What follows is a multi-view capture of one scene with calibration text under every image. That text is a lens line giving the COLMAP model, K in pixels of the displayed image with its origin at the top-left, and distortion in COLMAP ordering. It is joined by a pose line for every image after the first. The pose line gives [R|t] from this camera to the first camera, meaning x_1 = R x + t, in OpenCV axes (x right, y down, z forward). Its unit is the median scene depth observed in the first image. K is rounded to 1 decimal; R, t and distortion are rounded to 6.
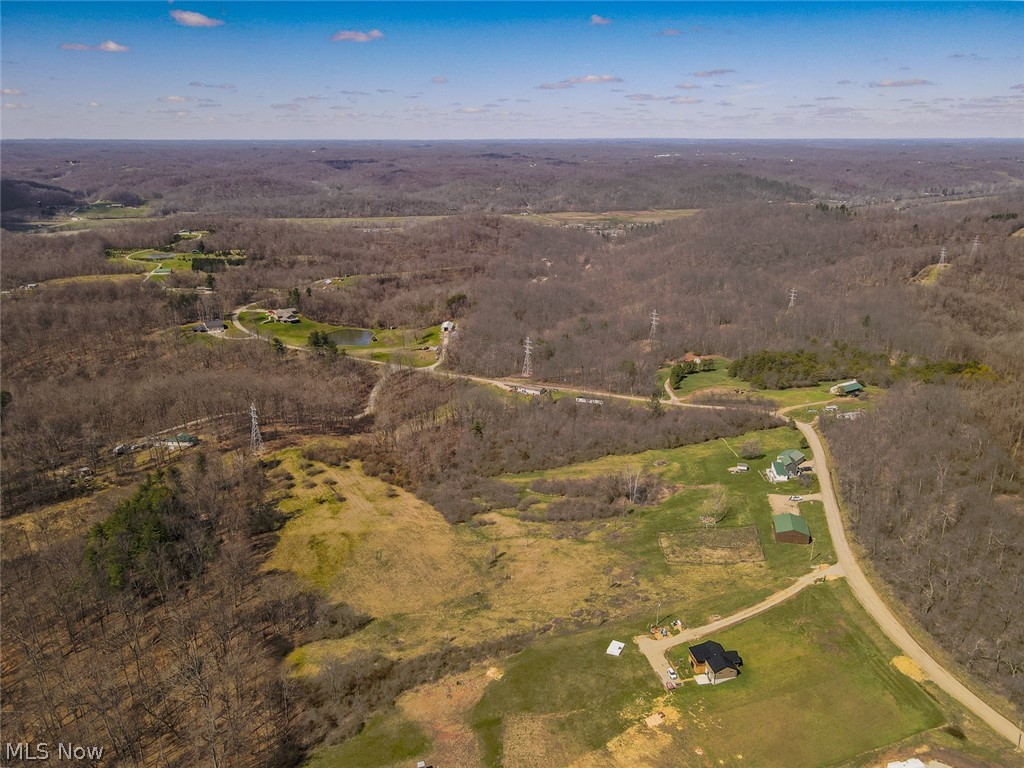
lens RADIAL K [[753.7, 0, 501.9], [0, 753.7, 386.2], [0, 0, 1]] dist [0.006259, 0.005678]
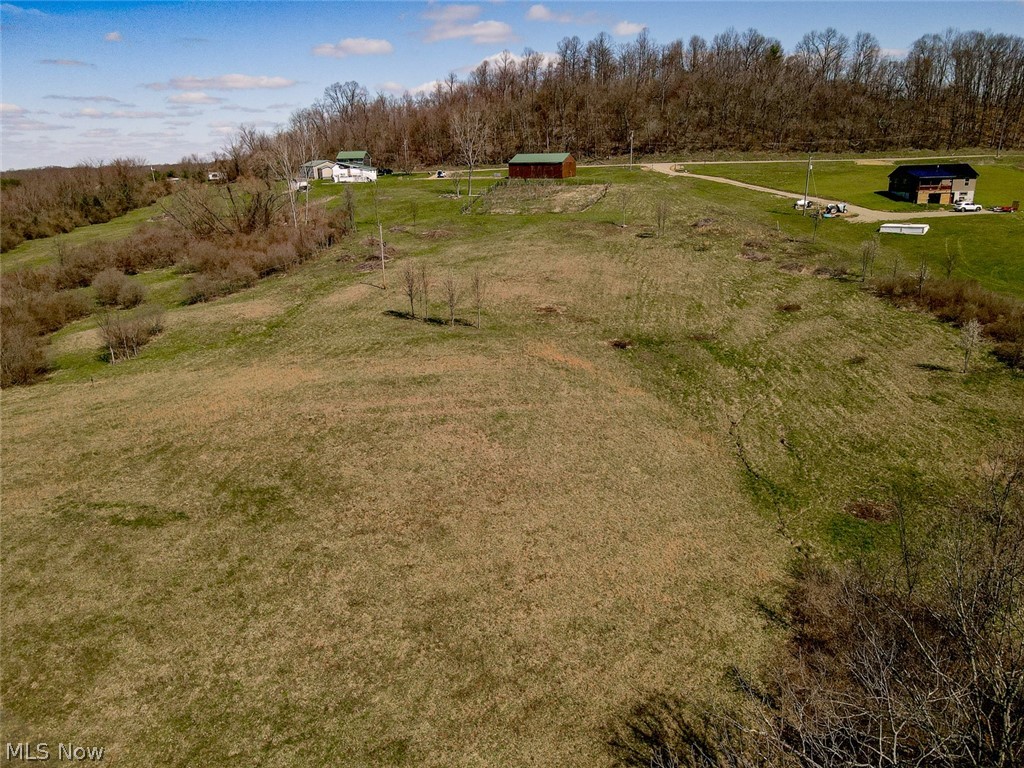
lens RADIAL K [[753.7, 0, 501.9], [0, 753.7, 386.2], [0, 0, 1]] dist [0.006259, 0.005678]
pose [[0.150917, -0.287287, 0.945881, -0.313290], [0.331556, 0.916127, 0.225349, 0.220495], [-0.931287, 0.279603, 0.233511, 1.015447]]
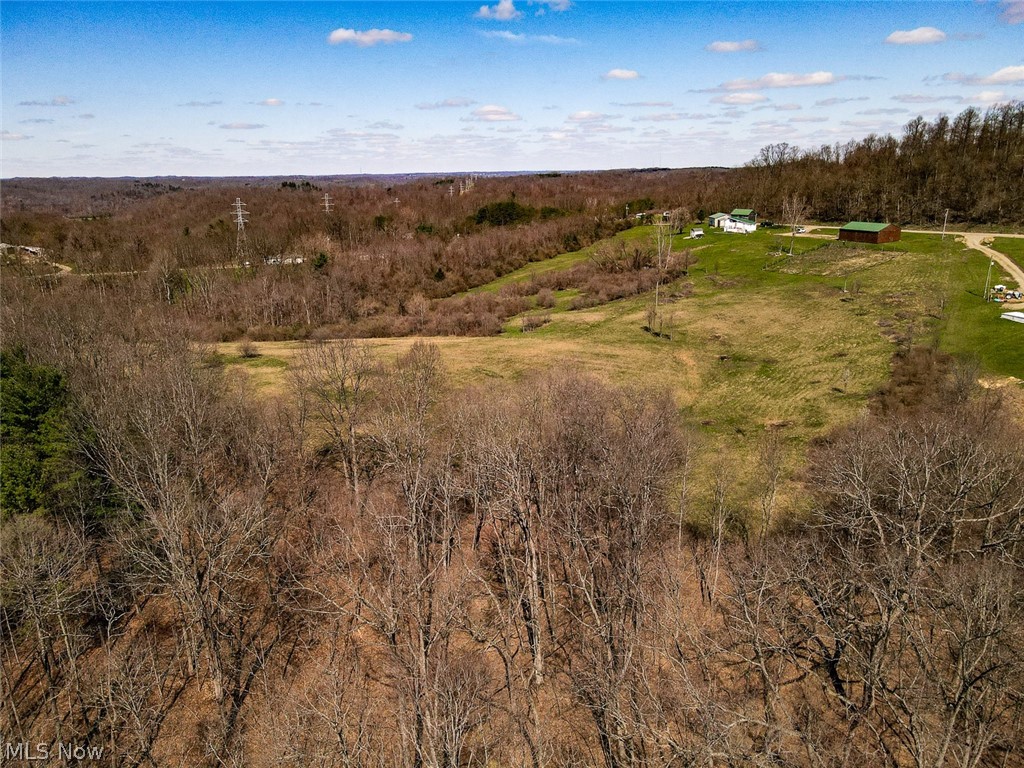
lens RADIAL K [[753.7, 0, 501.9], [0, 753.7, 386.2], [0, 0, 1]] dist [0.006259, 0.005678]
pose [[0.727551, -0.204381, 0.654903, -0.544319], [0.232044, 0.971643, 0.045444, 0.239992], [-0.645620, 0.118904, 0.754345, 0.708971]]
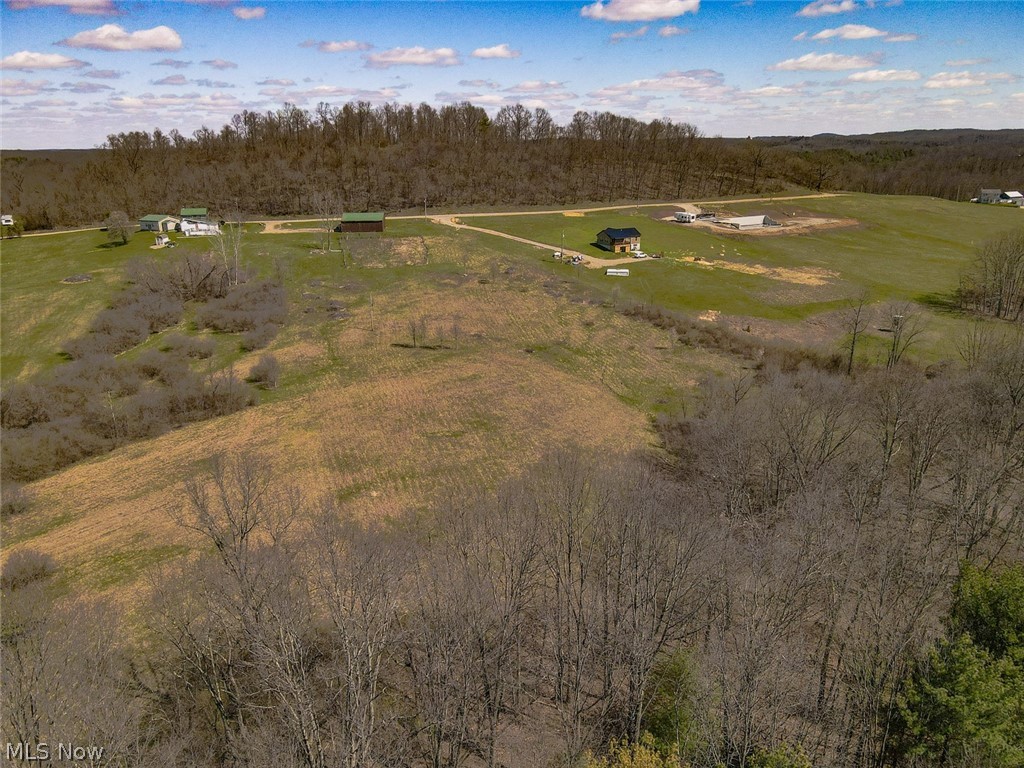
lens RADIAL K [[753.7, 0, 501.9], [0, 753.7, 386.2], [0, 0, 1]] dist [0.006259, 0.005678]
pose [[-0.282890, -0.292614, 0.913428, -0.573878], [0.312468, 0.872261, 0.376198, 0.080811], [-0.906828, 0.391839, -0.155322, 1.157427]]
